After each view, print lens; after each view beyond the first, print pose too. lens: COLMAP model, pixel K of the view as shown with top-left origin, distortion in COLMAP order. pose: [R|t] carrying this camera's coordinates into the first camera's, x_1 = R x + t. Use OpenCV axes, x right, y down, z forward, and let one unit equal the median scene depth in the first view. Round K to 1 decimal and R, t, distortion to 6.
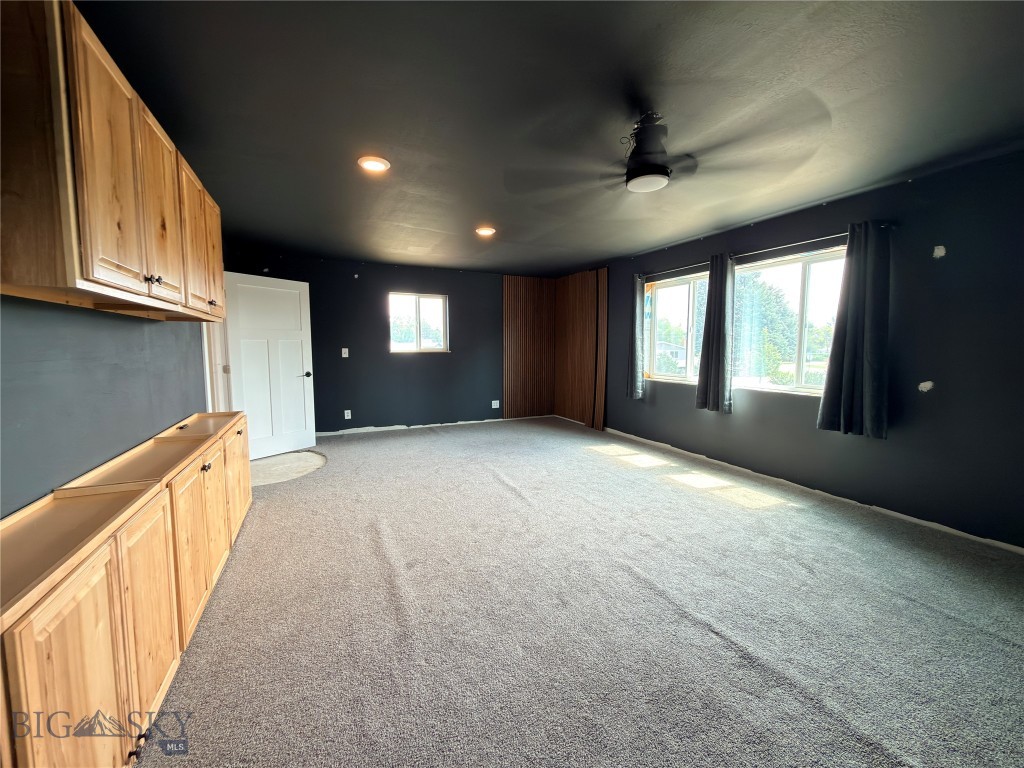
lens RADIAL K [[407.6, 0, 513.3], [0, 407.6, 383.5], [0, 0, 1]] dist [0.000726, 0.000405]
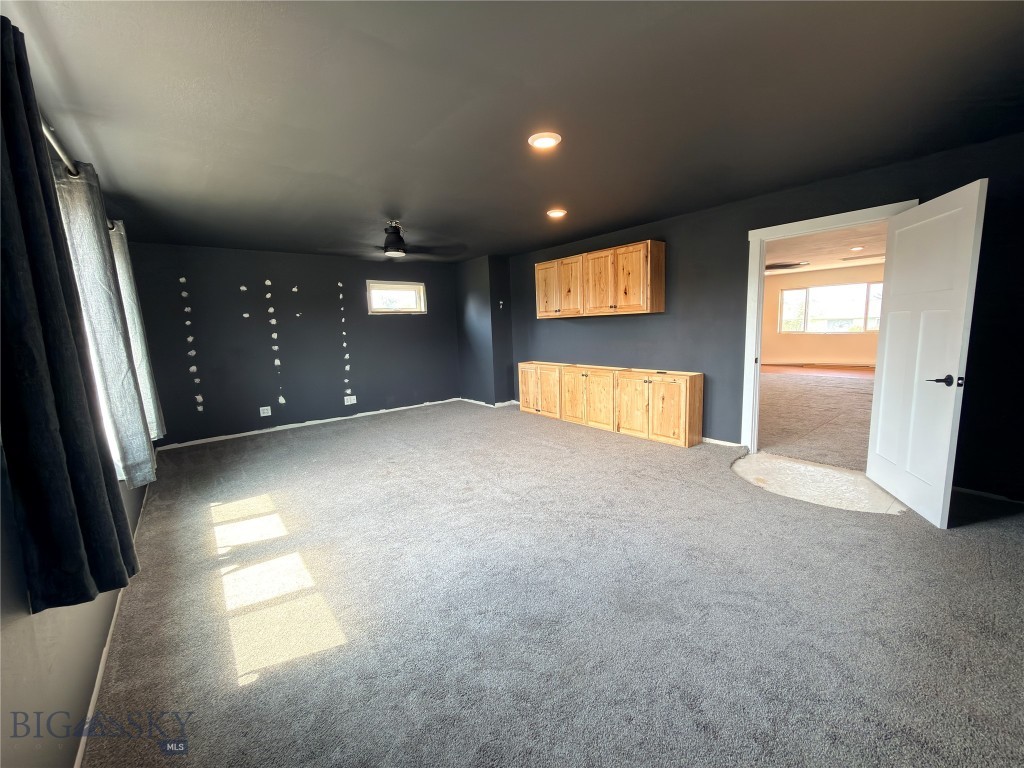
lens RADIAL K [[407.6, 0, 513.3], [0, 407.6, 383.5], [0, 0, 1]] dist [0.000726, 0.000405]
pose [[-0.972766, 0.068504, -0.221434, 0.132257], [0.016133, 0.973023, 0.230144, -0.172334], [0.231227, 0.220304, -0.947629, 1.653226]]
